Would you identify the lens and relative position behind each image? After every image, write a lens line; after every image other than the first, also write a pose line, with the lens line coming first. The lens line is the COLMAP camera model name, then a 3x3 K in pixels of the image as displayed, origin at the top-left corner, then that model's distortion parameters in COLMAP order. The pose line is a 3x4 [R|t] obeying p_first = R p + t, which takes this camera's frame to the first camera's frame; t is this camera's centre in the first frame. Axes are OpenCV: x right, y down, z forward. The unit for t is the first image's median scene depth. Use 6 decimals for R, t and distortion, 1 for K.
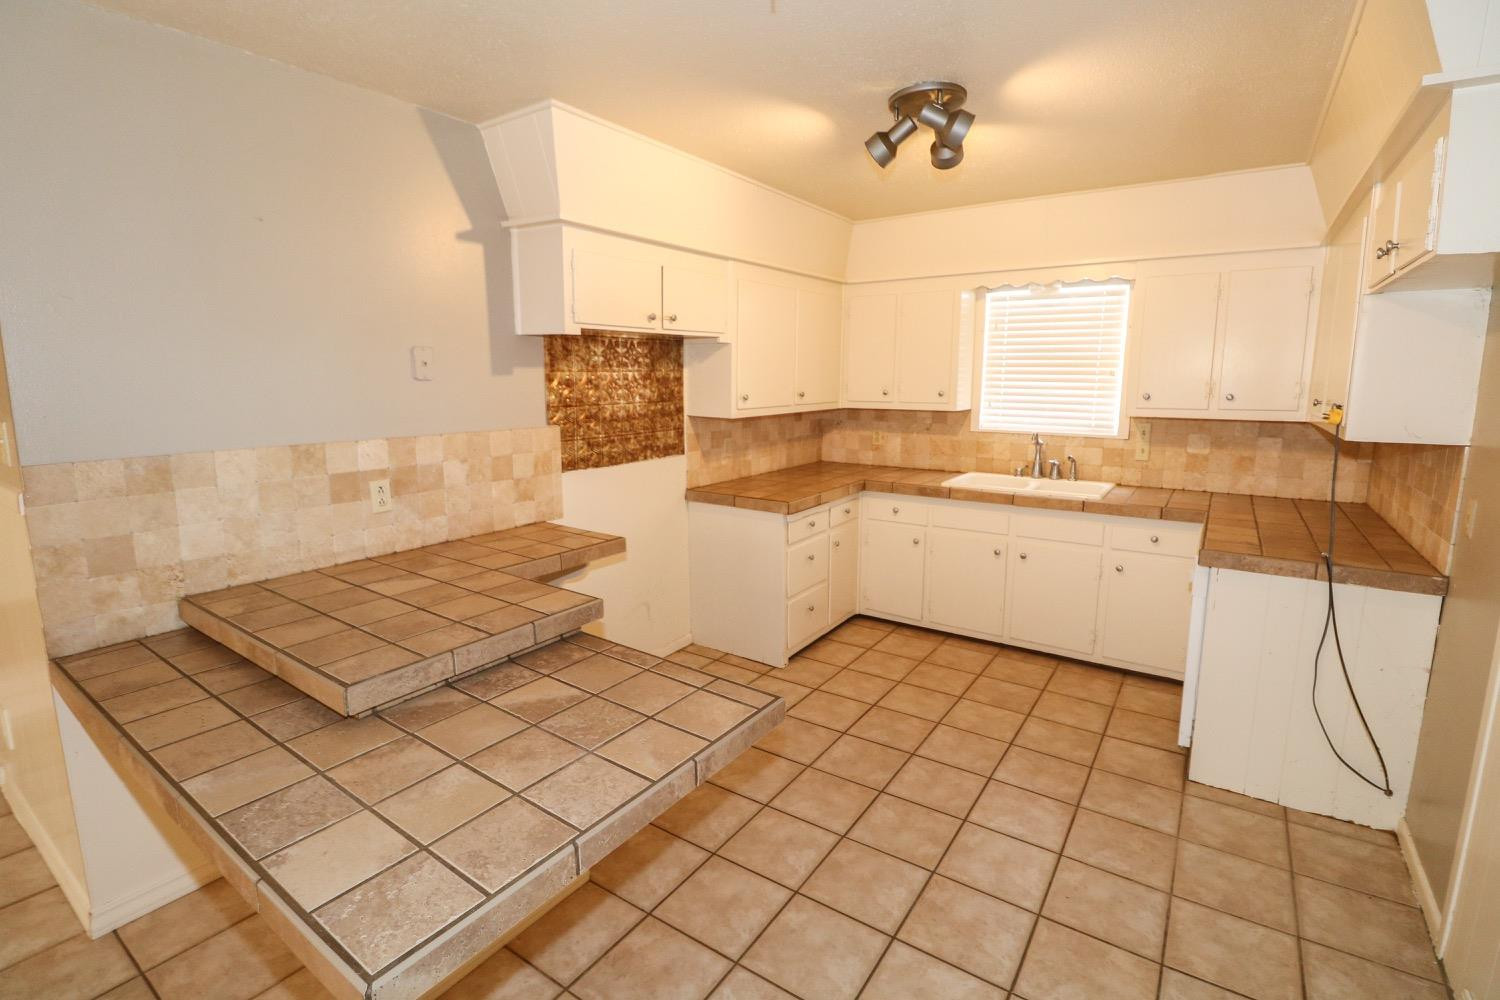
lens RADIAL K [[696.9, 0, 745.9], [0, 696.9, 482.8], [0, 0, 1]] dist [0.000198, -0.011984]
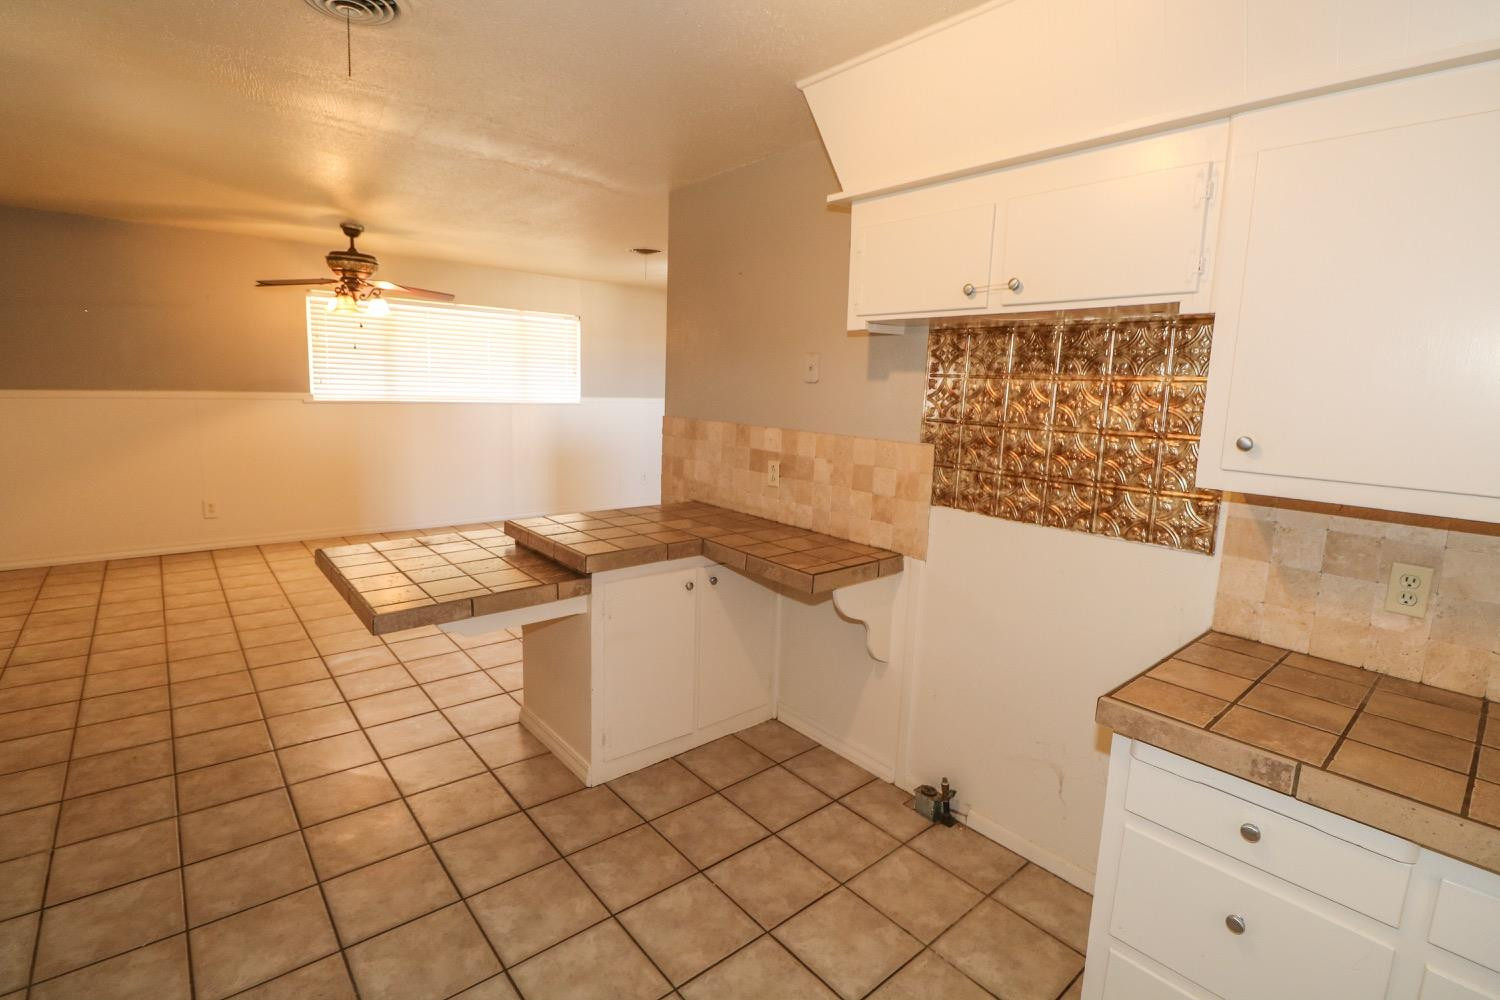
lens RADIAL K [[696.9, 0, 745.9], [0, 696.9, 482.8], [0, 0, 1]] dist [0.000198, -0.011984]
pose [[-0.256331, 0.131492, -0.957603, 0.599605], [-0.181275, 0.966586, 0.181249, -0.158528], [0.949439, 0.220049, -0.223930, 1.069695]]
